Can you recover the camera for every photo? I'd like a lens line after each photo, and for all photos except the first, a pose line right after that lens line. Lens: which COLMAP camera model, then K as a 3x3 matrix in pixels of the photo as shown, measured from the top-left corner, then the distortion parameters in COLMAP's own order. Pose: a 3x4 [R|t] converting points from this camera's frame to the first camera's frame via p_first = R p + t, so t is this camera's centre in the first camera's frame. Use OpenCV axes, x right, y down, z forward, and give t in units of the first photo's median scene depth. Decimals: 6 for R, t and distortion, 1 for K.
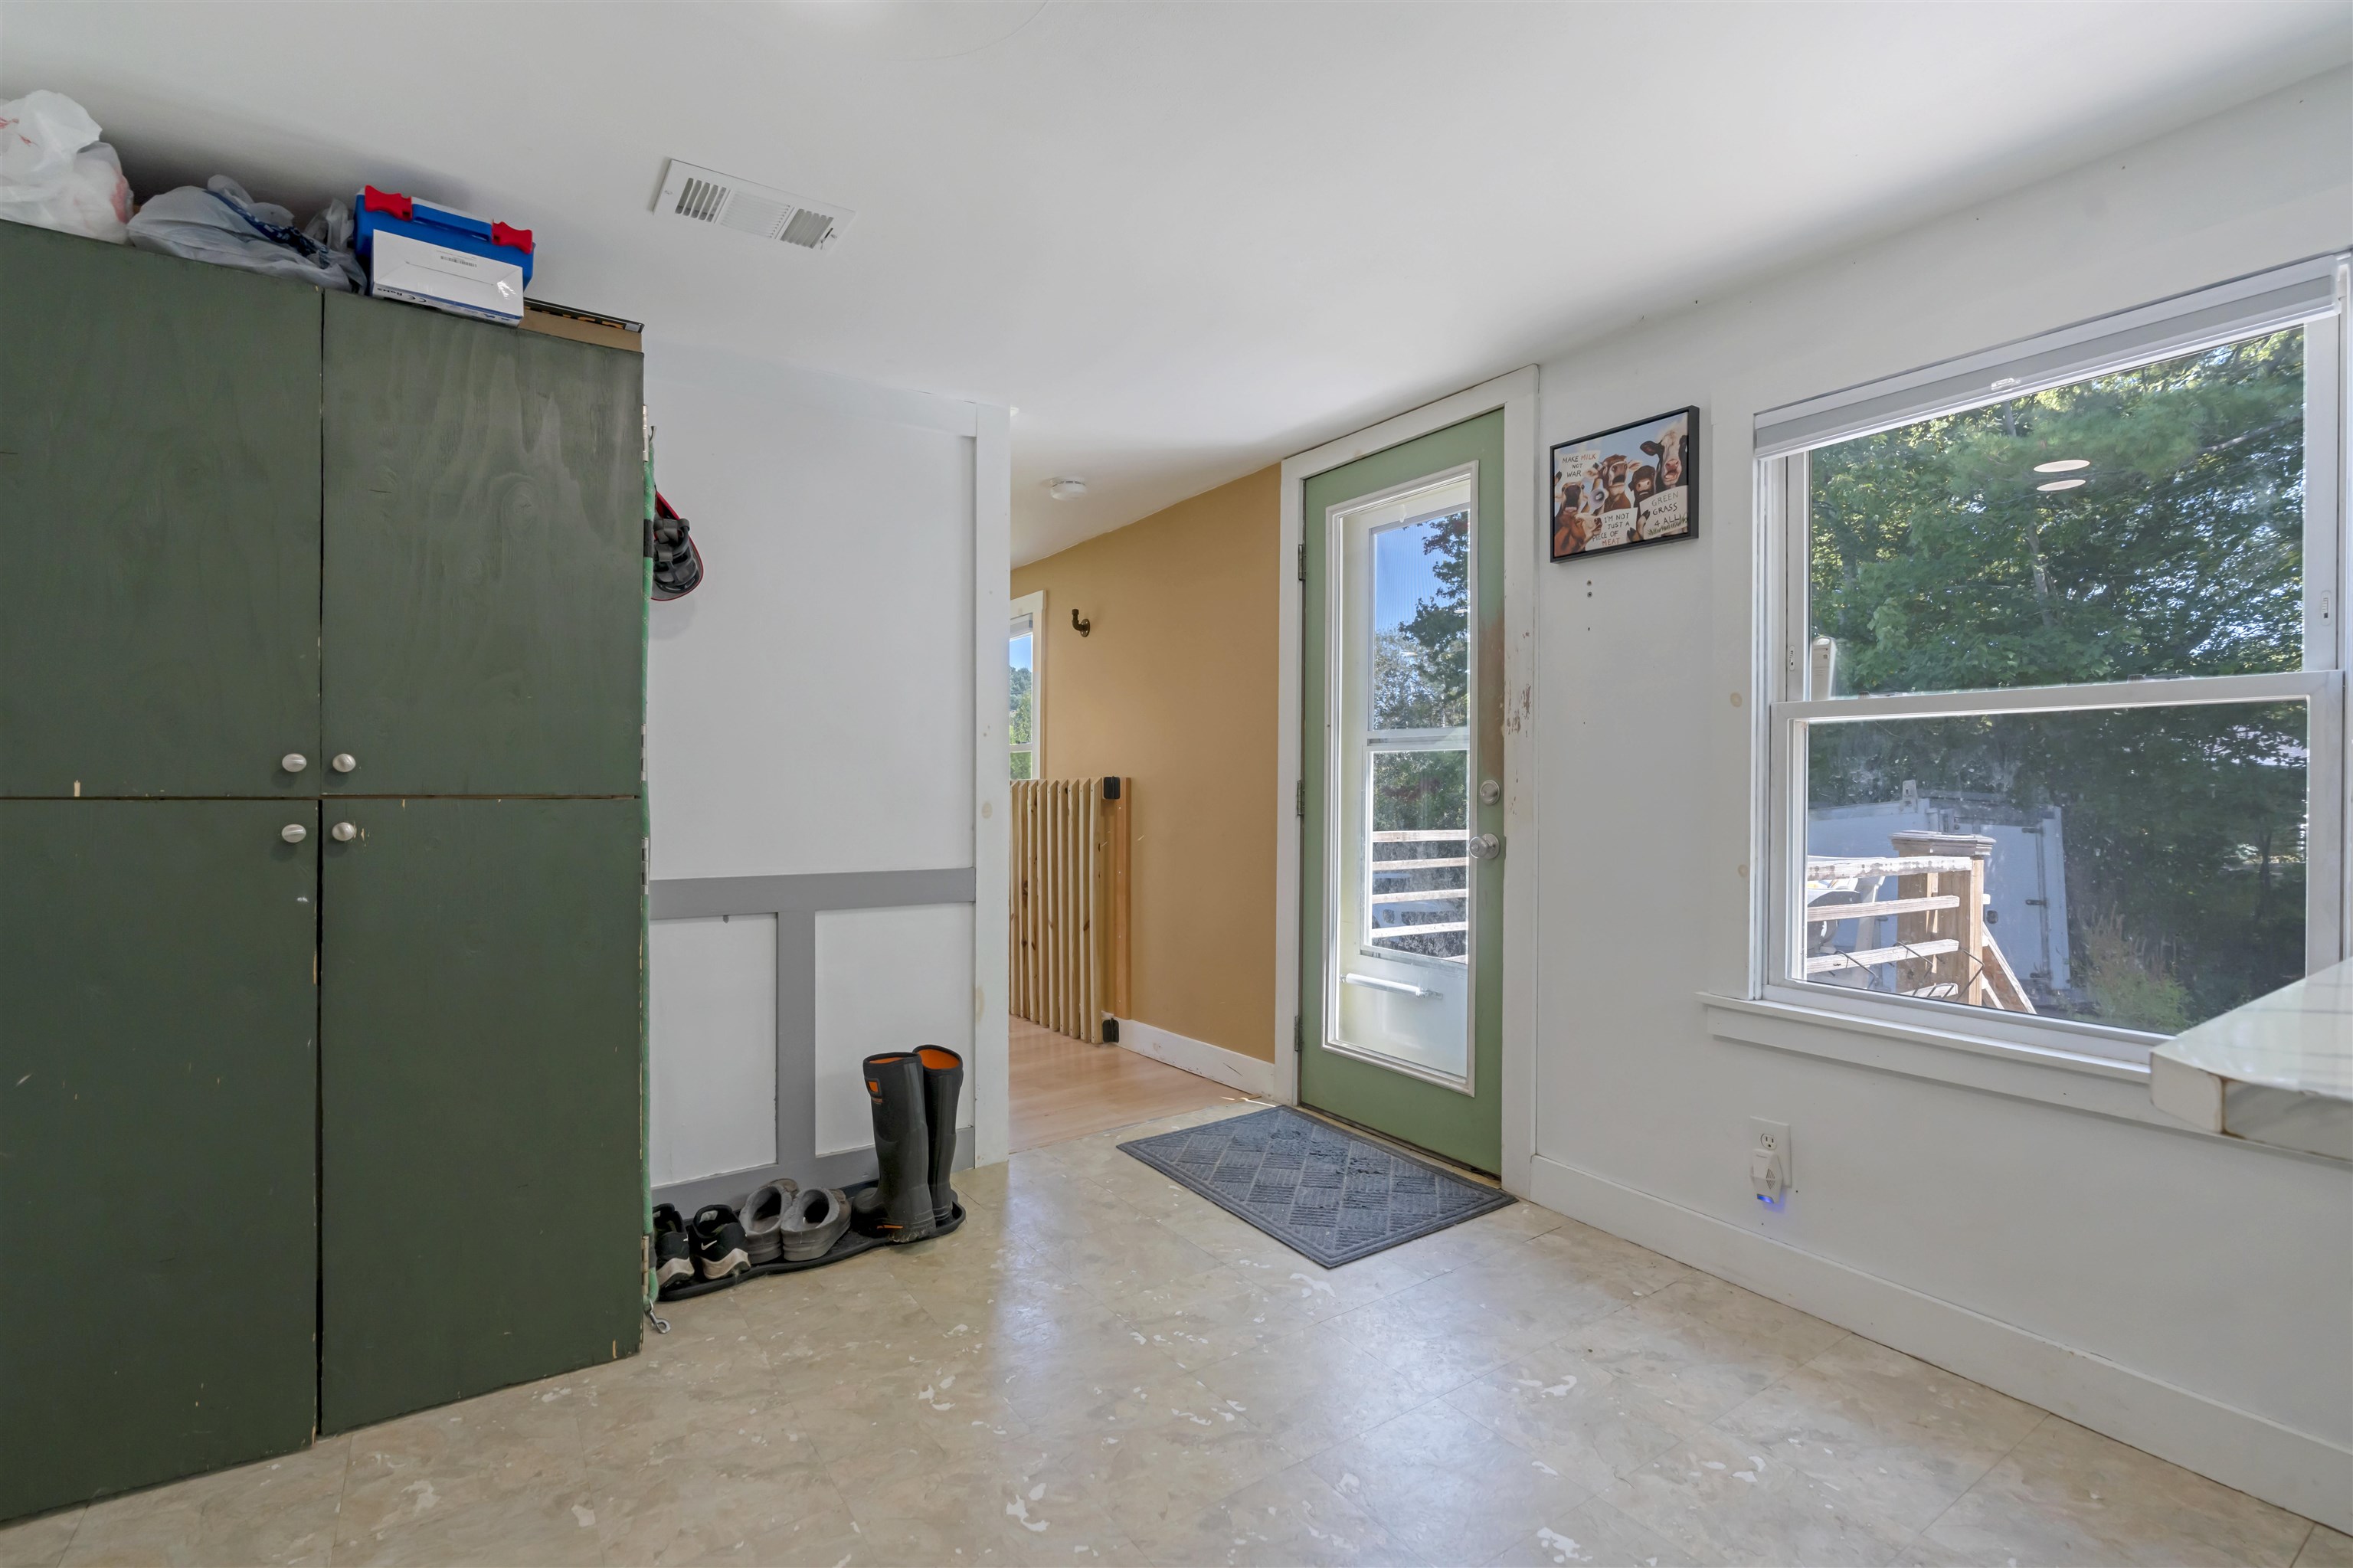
lens RADIAL K [[1068.8, 0, 1181.8], [0, 1068.8, 810.9], [0, 0, 1]] dist [-0.034795, 0.016987]
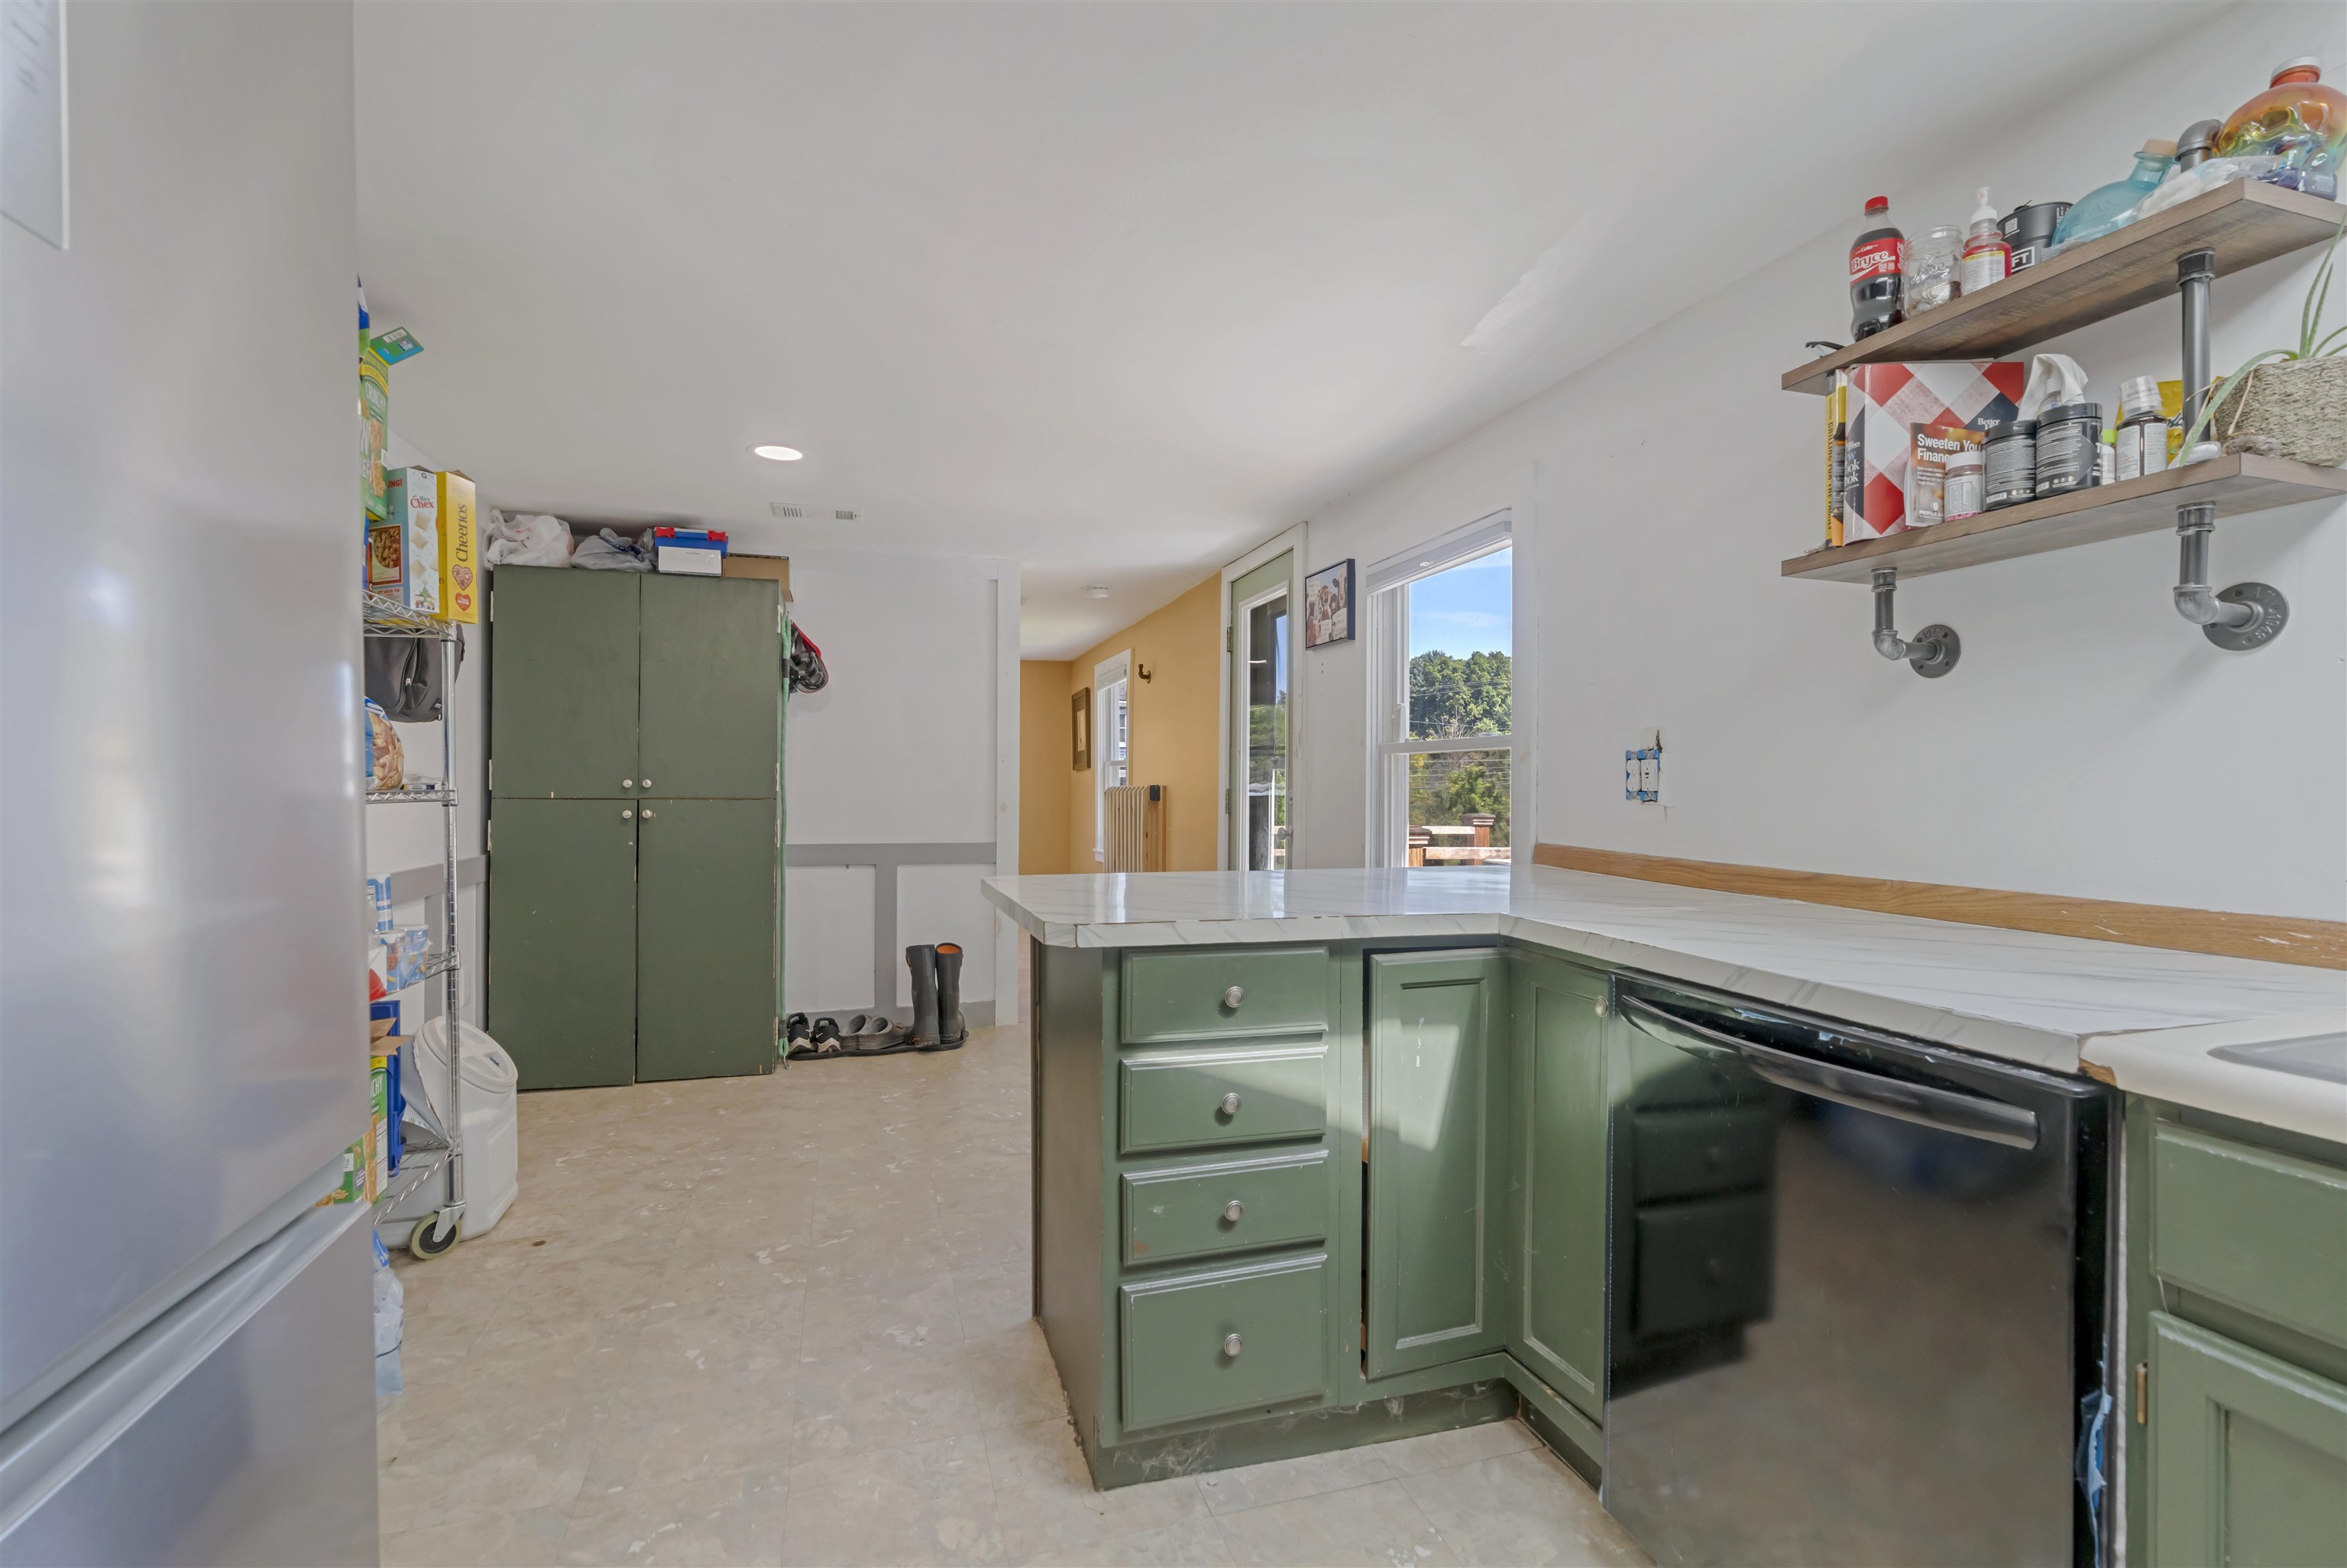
lens RADIAL K [[1065.9, 0, 1178.8], [0, 1065.9, 810.8], [0, 0, 1]] dist [-0.034795, 0.016987]
pose [[0.956262, 0.007941, -0.292405, 0.707995], [-0.008259, 0.999966, 0.000147, 0.002496], [0.292396, 0.002274, 0.956295, -0.616670]]
